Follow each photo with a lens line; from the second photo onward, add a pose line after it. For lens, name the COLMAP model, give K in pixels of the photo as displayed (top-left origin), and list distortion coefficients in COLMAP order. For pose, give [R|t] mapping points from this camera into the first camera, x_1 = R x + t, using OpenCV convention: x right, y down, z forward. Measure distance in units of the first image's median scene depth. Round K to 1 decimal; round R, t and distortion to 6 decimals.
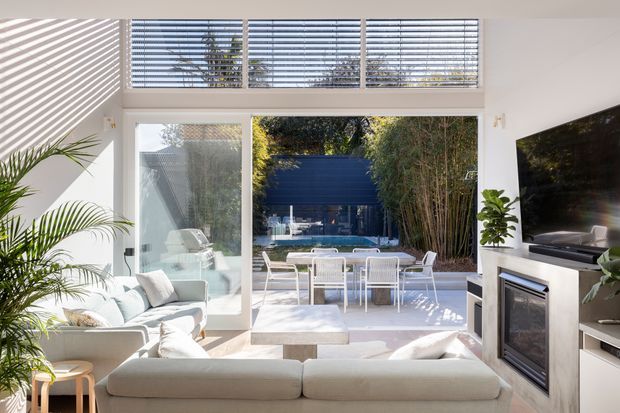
lens RADIAL K [[269.7, 0, 321.5], [0, 269.7, 206.8], [0, 0, 1]] dist [-0.000883, -0.000133]
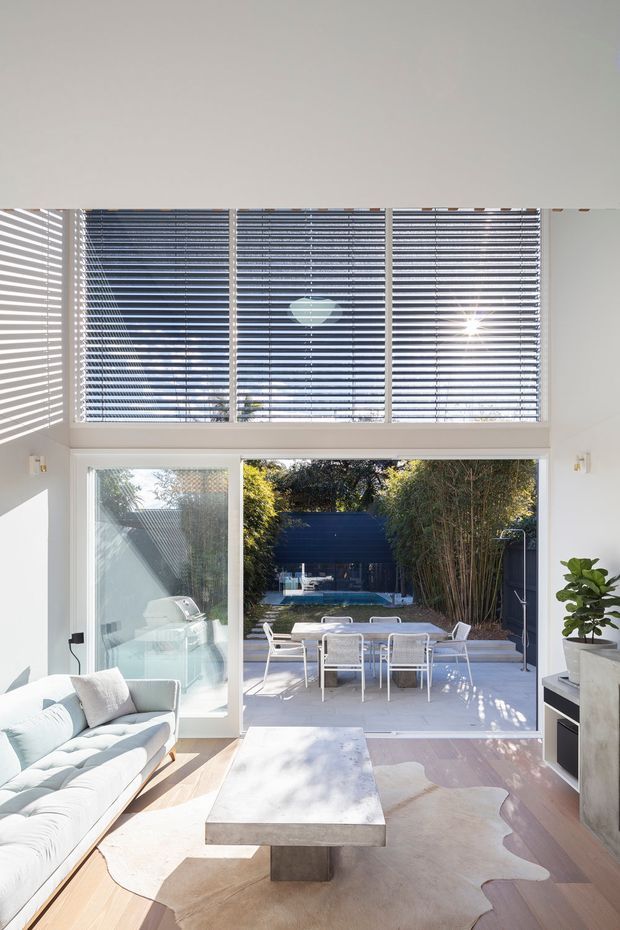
lens RADIAL K [[1791.6, 0, 310.0], [0, 1791.6, 465.0], [0, 0, 1]] dist [-0.009468, -0.007359]
pose [[0.999621, -0.001967, -0.027467, 0.079281], [-0.003442, 0.980697, -0.195502, 0.764026], [0.027321, 0.195522, 0.980319, -4.527884]]
